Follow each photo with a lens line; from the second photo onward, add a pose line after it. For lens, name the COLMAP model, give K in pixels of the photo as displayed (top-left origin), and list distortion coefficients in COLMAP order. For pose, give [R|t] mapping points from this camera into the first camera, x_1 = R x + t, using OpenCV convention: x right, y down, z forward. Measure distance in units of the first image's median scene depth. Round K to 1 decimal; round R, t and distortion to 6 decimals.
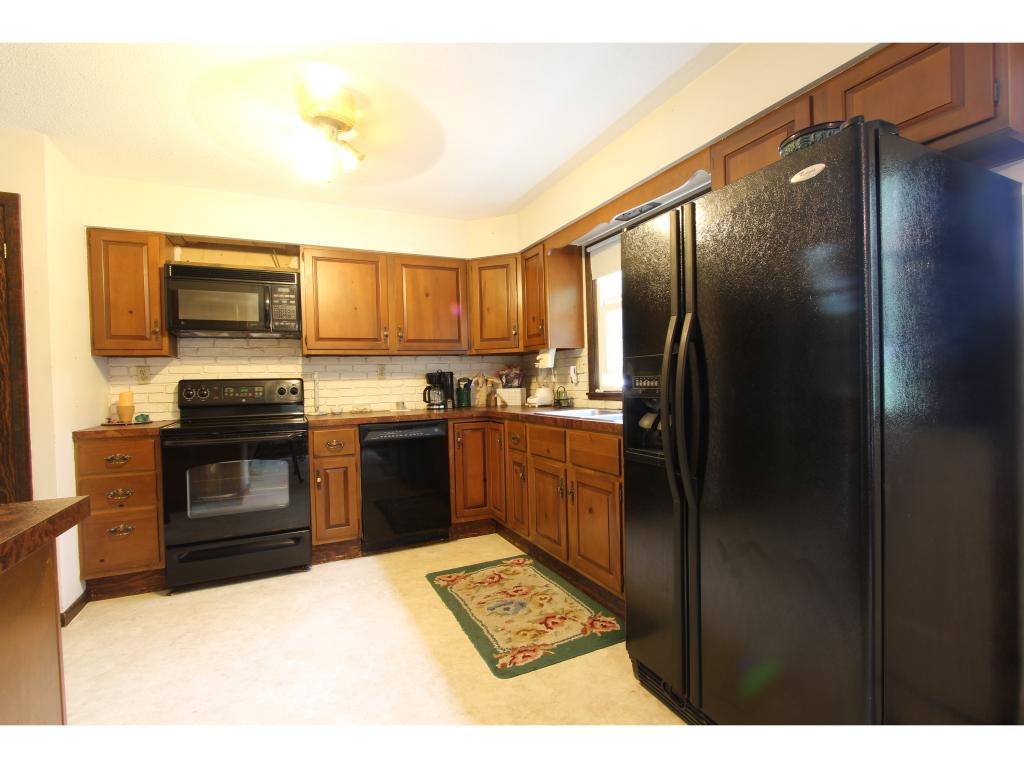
lens RADIAL K [[472.8, 0, 512.0], [0, 472.8, 384.0], [0, 0, 1]] dist [-0.004336, -0.000178]
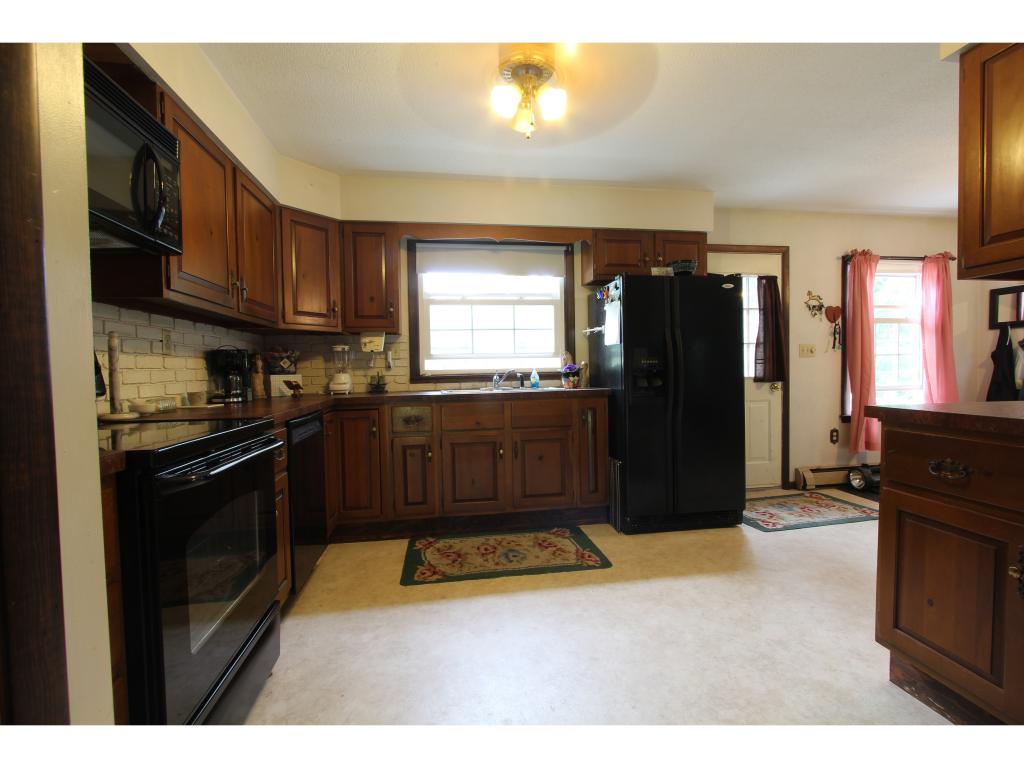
lens RADIAL K [[472.8, 0, 512.0], [0, 472.8, 384.0], [0, 0, 1]] dist [-0.004336, -0.000178]
pose [[0.286593, -0.006889, 0.958028, -1.022515], [0.017165, 0.999851, 0.002055, 0.045244], [-0.957899, 0.015855, 0.286669, 0.605779]]
